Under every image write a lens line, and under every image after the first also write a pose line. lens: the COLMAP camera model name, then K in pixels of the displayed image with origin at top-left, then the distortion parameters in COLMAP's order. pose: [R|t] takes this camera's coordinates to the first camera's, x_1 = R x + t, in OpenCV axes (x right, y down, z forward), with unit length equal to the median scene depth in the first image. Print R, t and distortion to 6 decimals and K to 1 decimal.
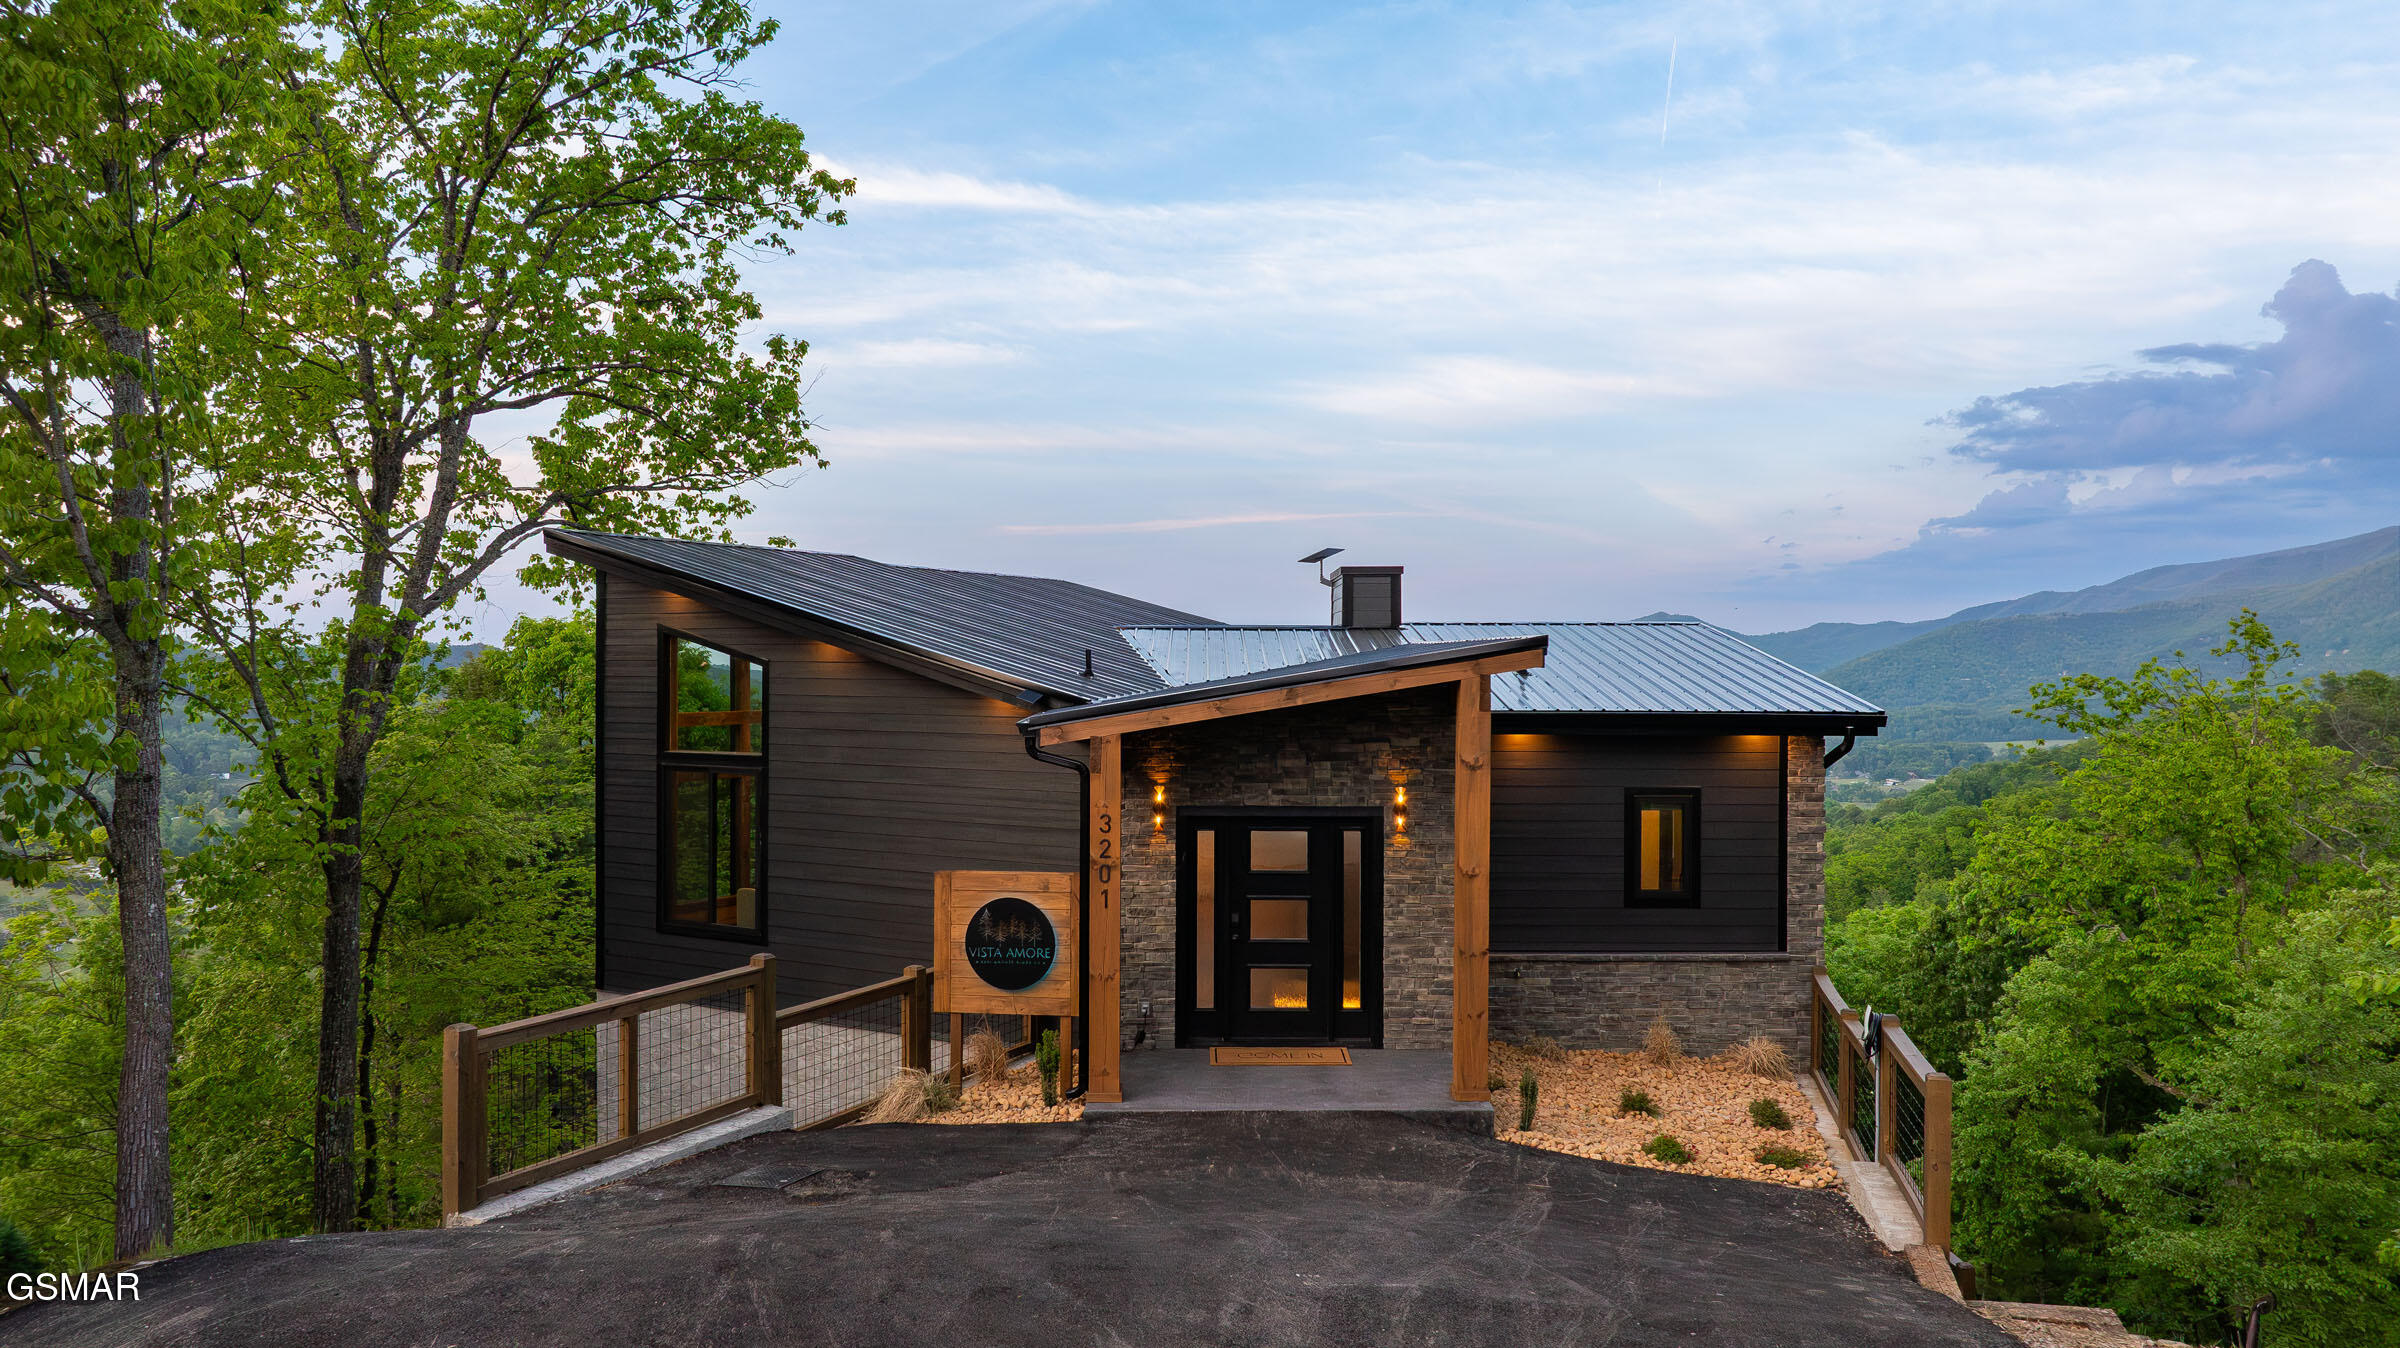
lens RADIAL K [[1745.9, 0, 1199.4], [0, 1745.9, 690.6], [0, 0, 1]] dist [0.000504, -0.000125]
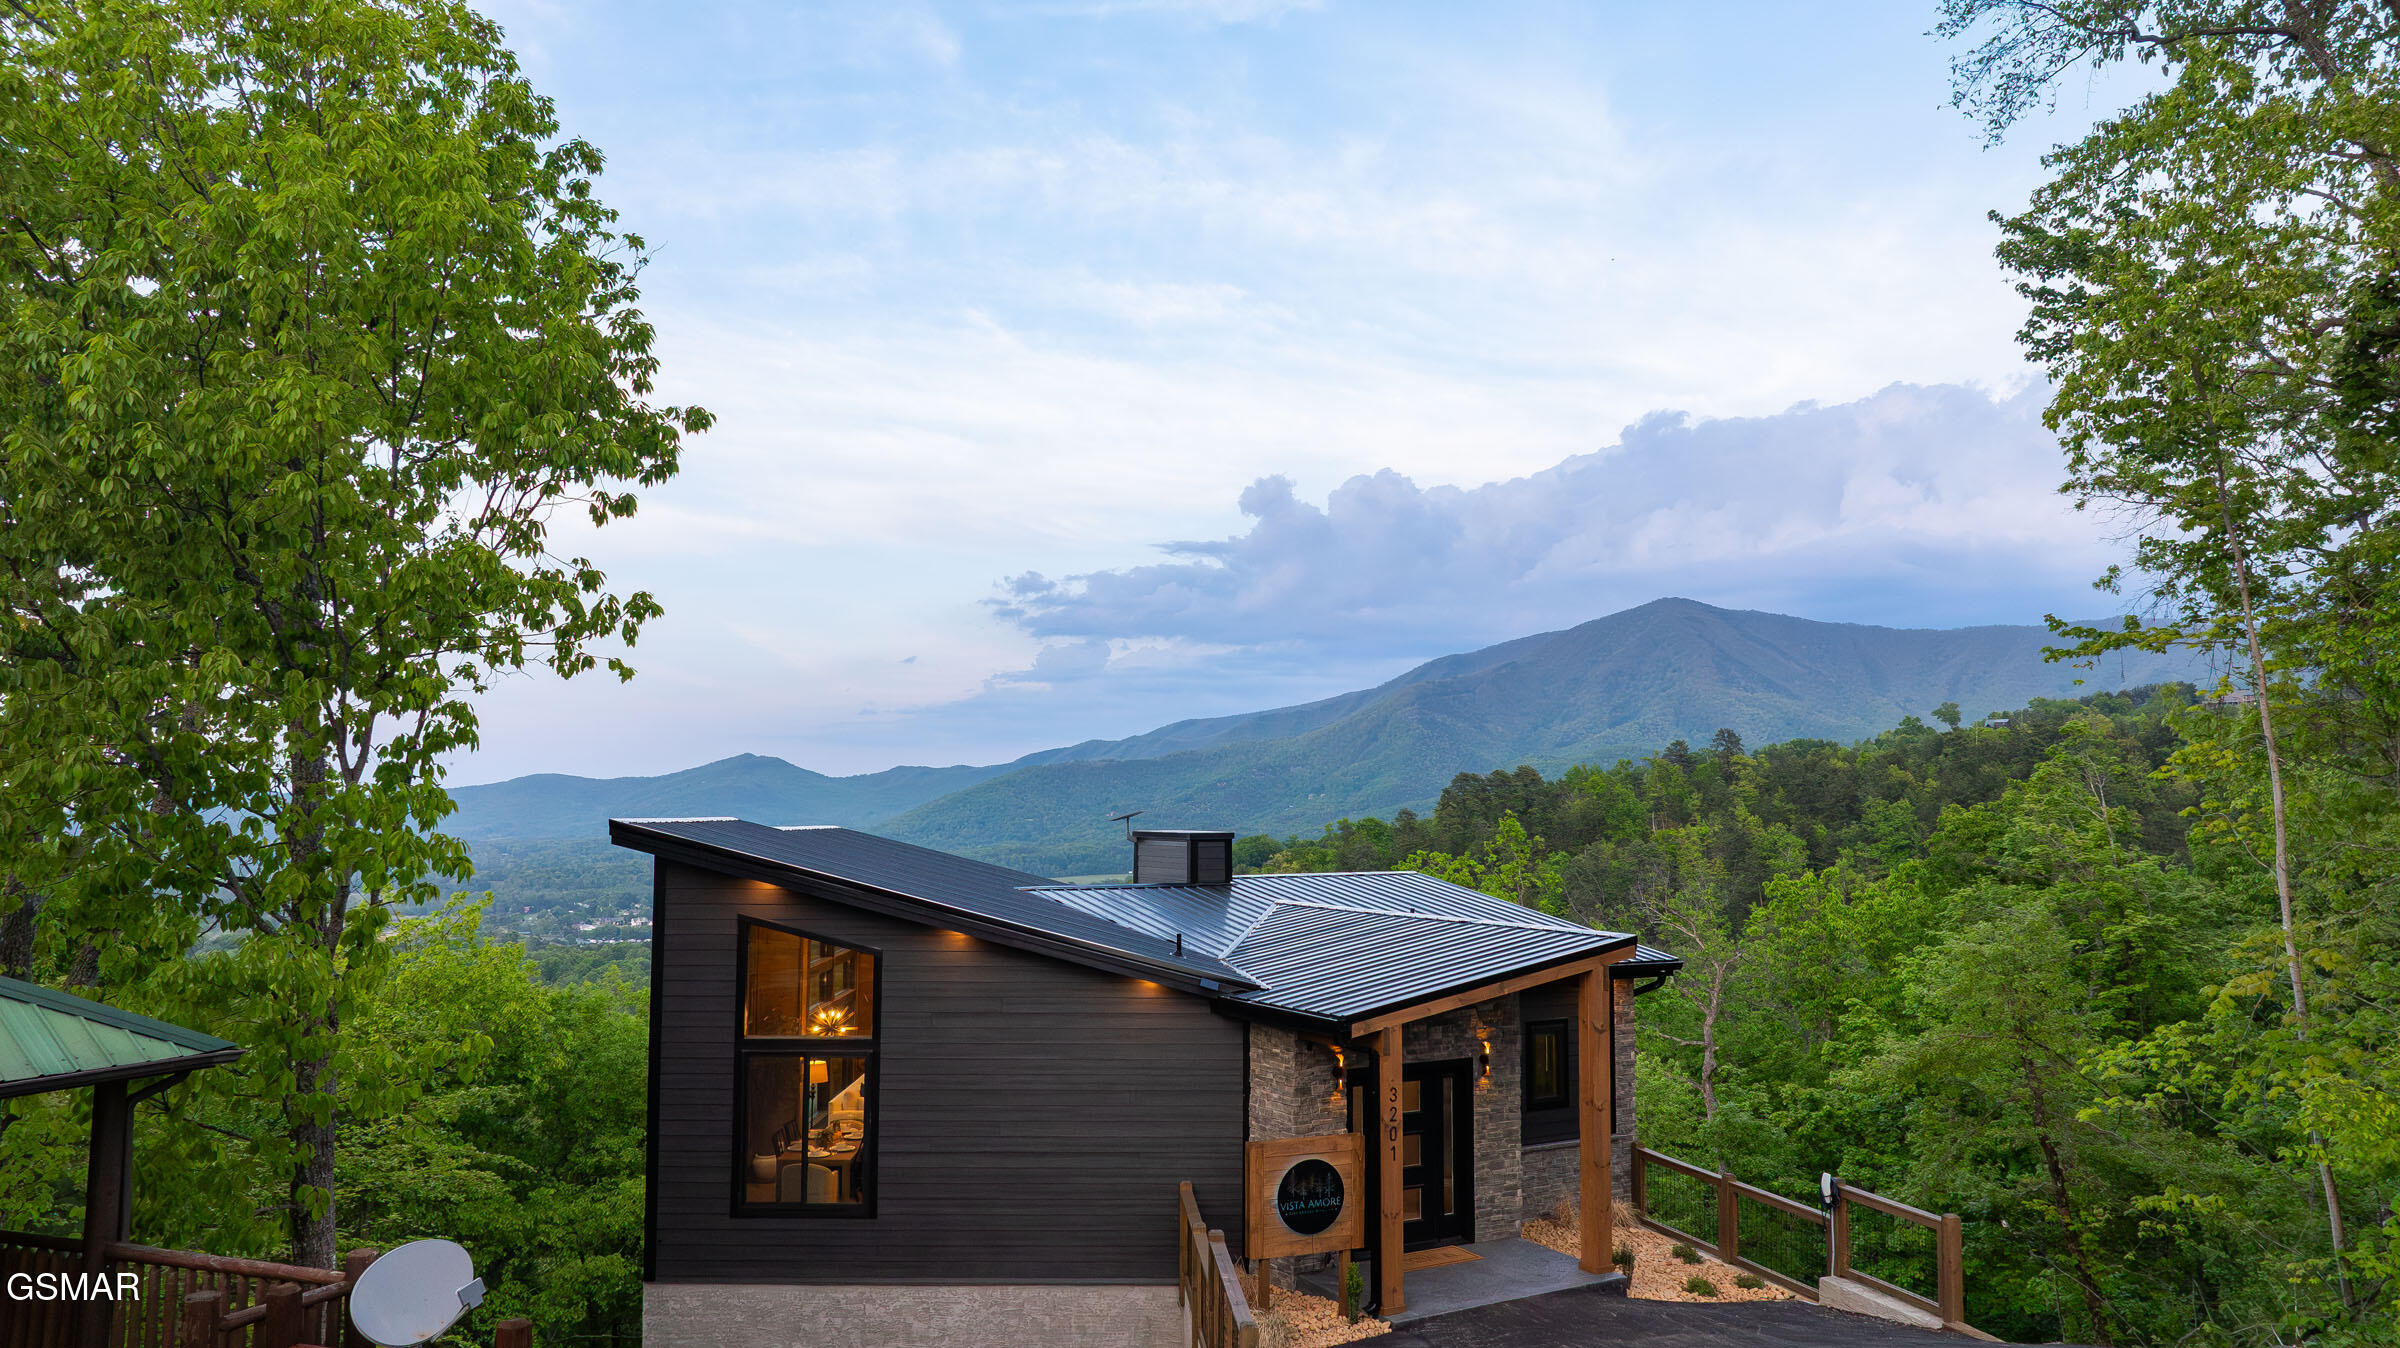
lens RADIAL K [[1745.9, 0, 1190.2], [0, 1745.9, 664.6], [0, 0, 1]] dist [0.000504, -0.000125]
pose [[0.863820, 0.037255, 0.502422, -0.620289], [0.009299, 0.995913, -0.089837, -0.092847], [-0.503715, 0.082275, 0.859943, -0.050428]]
